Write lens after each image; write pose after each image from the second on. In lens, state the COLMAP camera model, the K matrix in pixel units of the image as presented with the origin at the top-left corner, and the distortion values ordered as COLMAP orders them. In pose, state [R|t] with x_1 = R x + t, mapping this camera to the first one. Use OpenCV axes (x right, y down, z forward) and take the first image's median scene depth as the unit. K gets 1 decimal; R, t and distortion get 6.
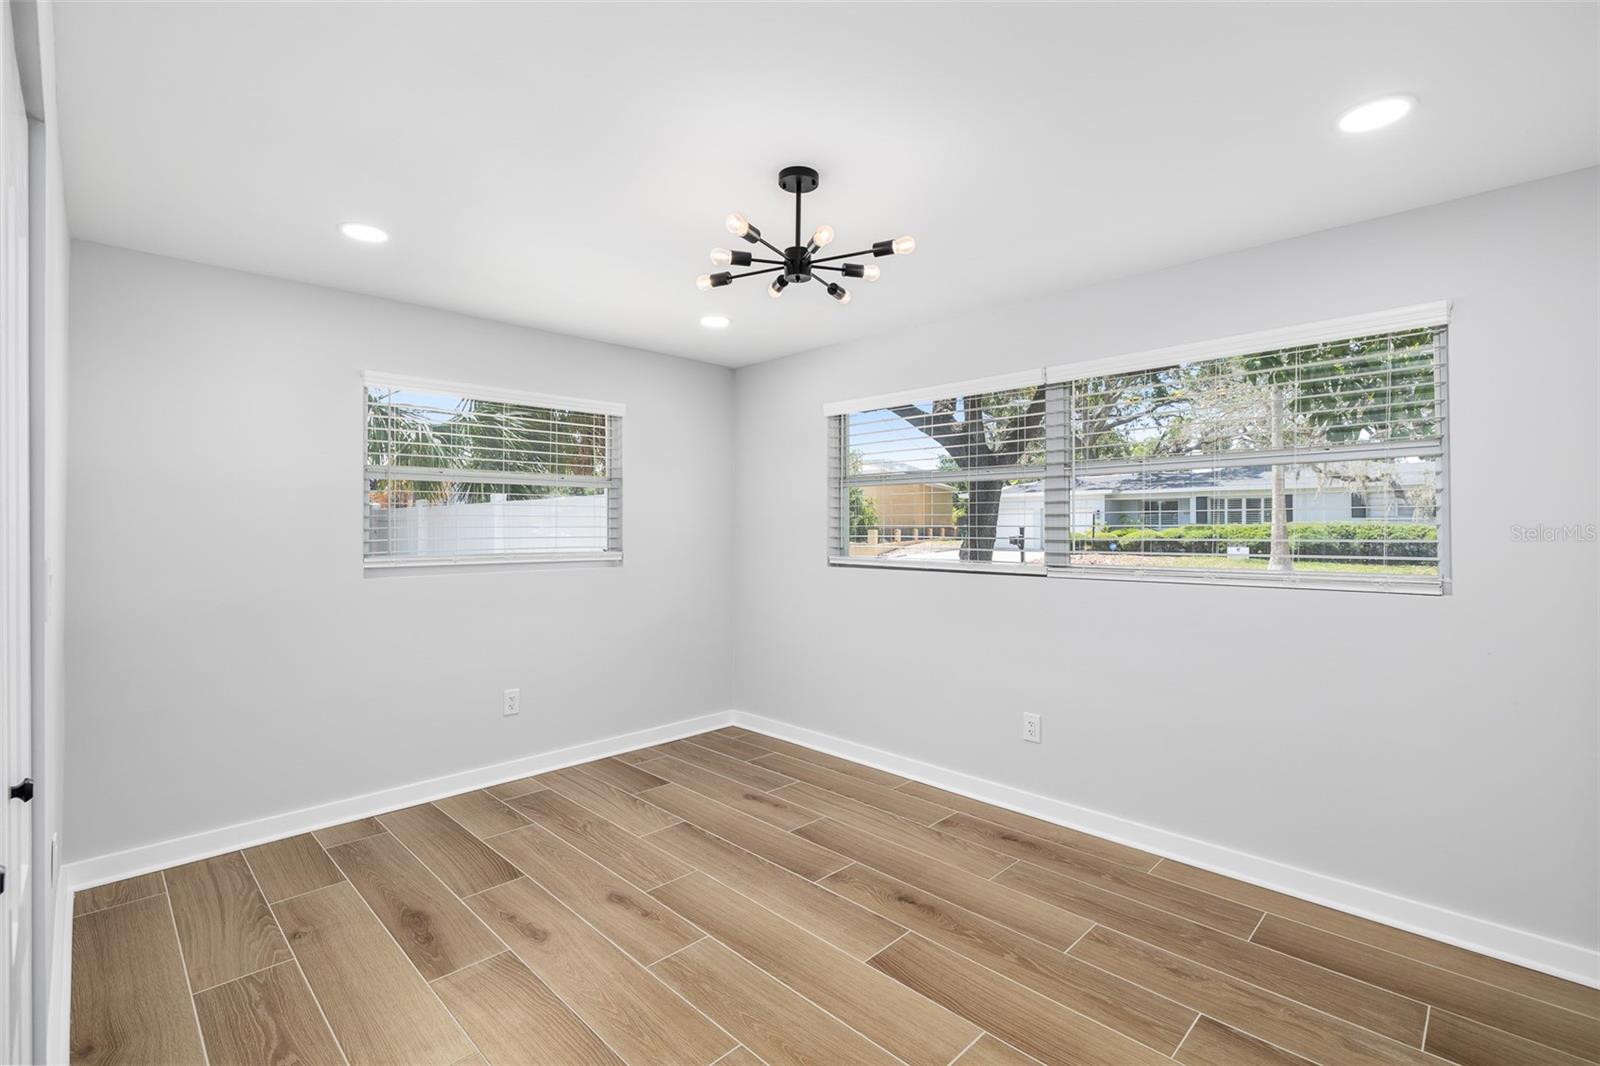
lens RADIAL K [[723.3, 0, 794.2], [0, 723.3, 533.0], [0, 0, 1]] dist [0.000761, 0.000038]
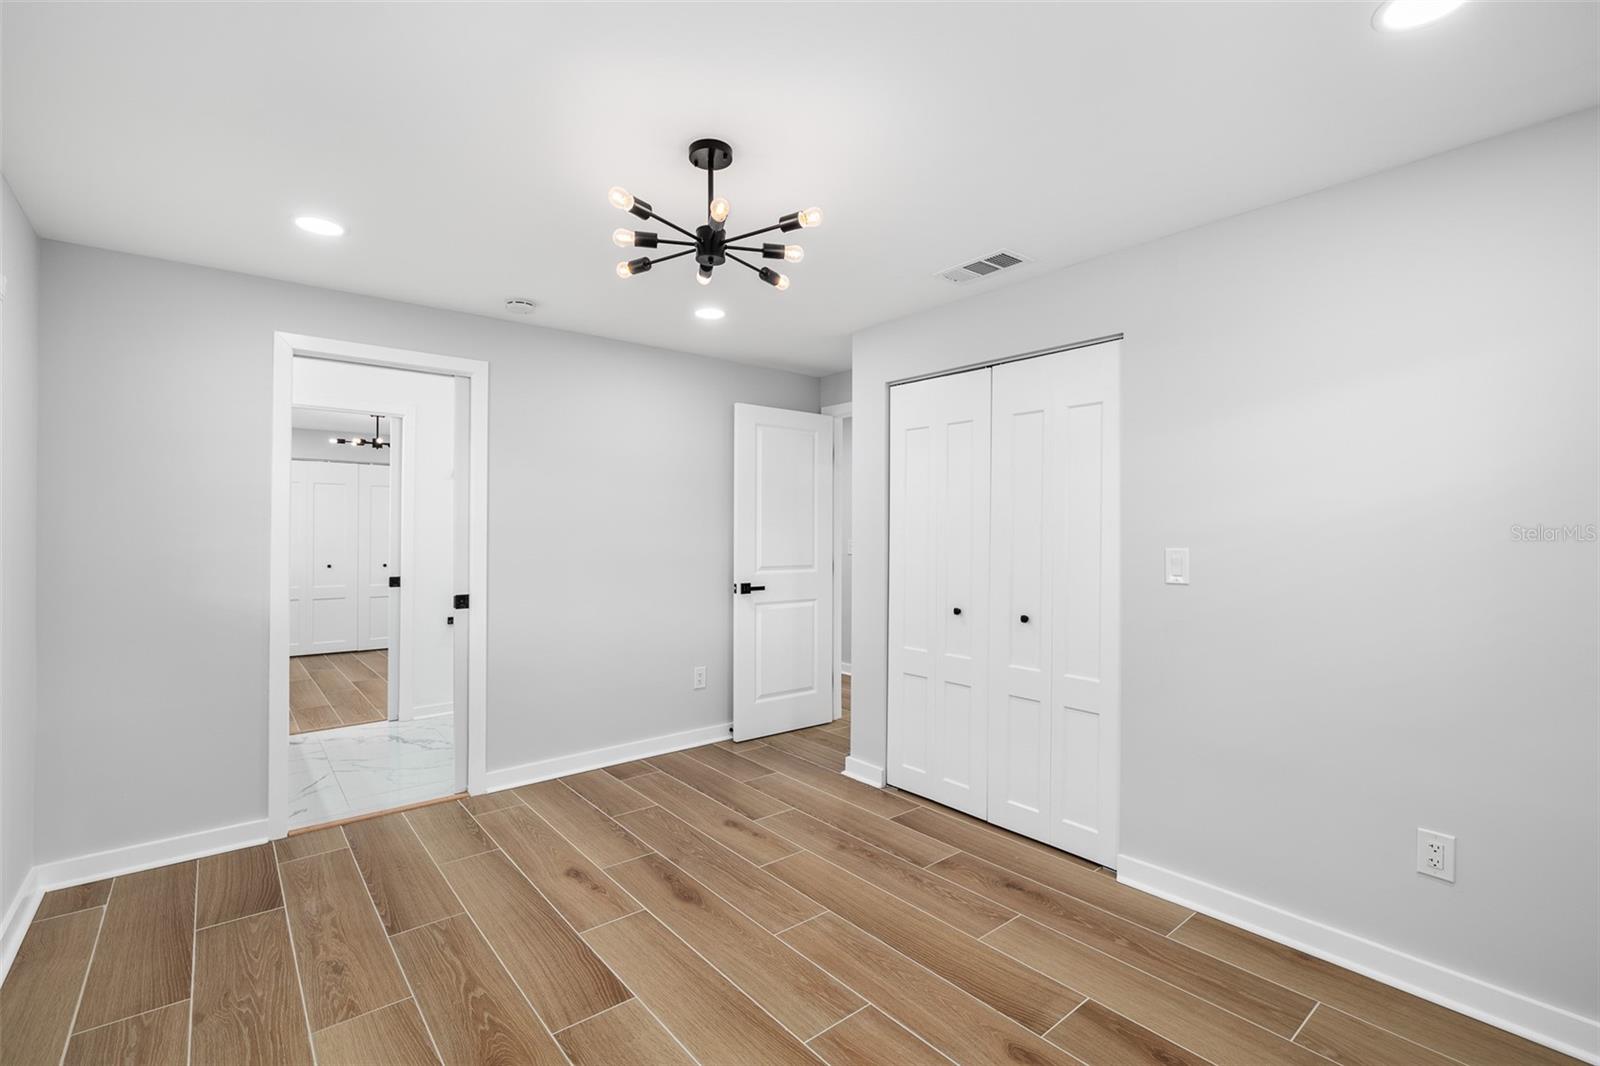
lens RADIAL K [[723.3, 0, 800.9], [0, 723.3, 533.4], [0, 0, 1]] dist [0.000761, 0.000038]
pose [[-0.995969, -0.005248, 0.089541, -0.127704], [-0.004870, 0.999978, 0.004441, -0.004384], [-0.089563, 0.003987, -0.995973, 1.251841]]
